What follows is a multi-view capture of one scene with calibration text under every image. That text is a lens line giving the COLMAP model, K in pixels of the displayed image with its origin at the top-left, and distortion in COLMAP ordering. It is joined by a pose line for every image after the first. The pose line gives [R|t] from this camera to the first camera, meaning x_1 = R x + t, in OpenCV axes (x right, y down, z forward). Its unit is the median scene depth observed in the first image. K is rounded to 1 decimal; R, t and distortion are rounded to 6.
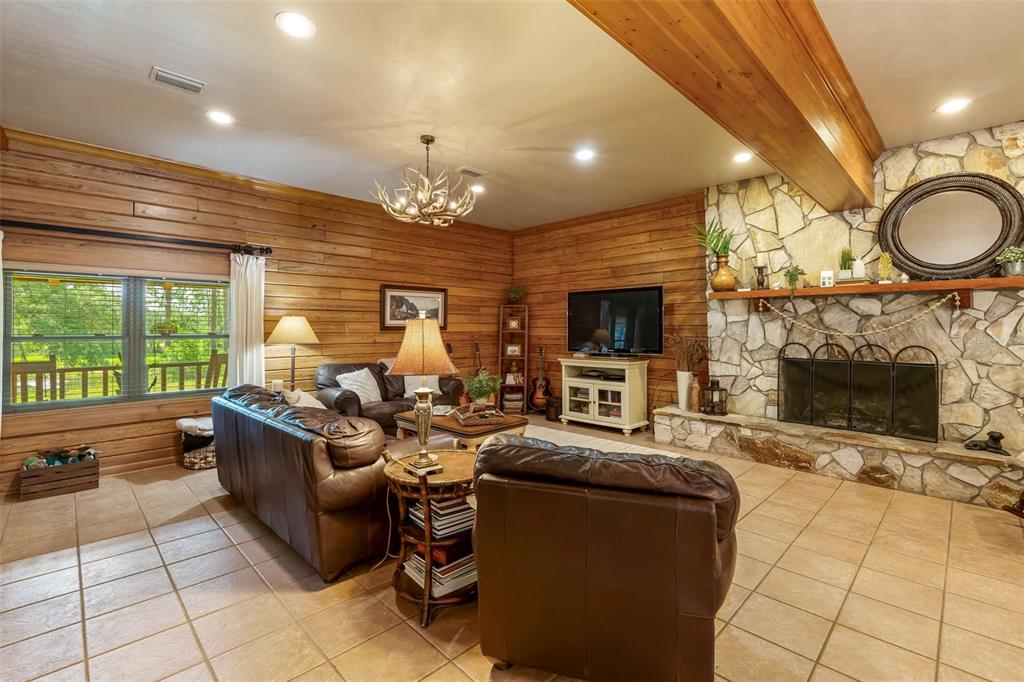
lens RADIAL K [[457.2, 0, 503.7], [0, 457.2, 324.2], [0, 0, 1]] dist [-0.004733, 0.000210]
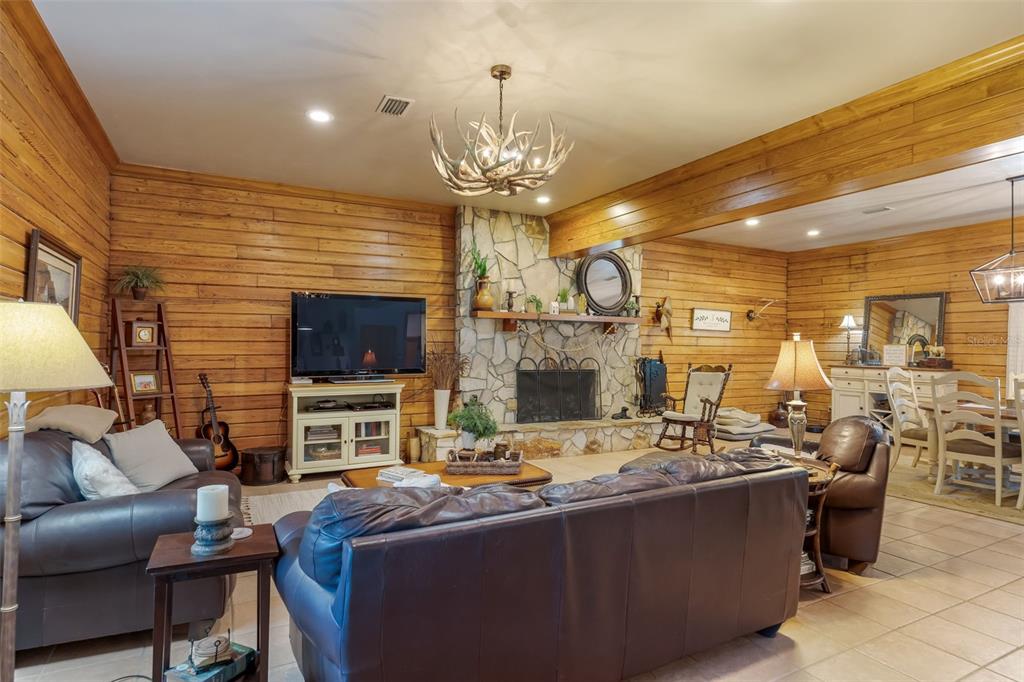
lens RADIAL K [[565.7, 0, 512.0], [0, 565.7, 342.6], [0, 0, 1]] dist [-0.004045, 0.000218]
pose [[0.276639, 0.008175, 0.960939, -0.786717], [-0.016906, 0.999850, -0.003639, 0.006786], [-0.960825, -0.015239, 0.276736, 0.593668]]
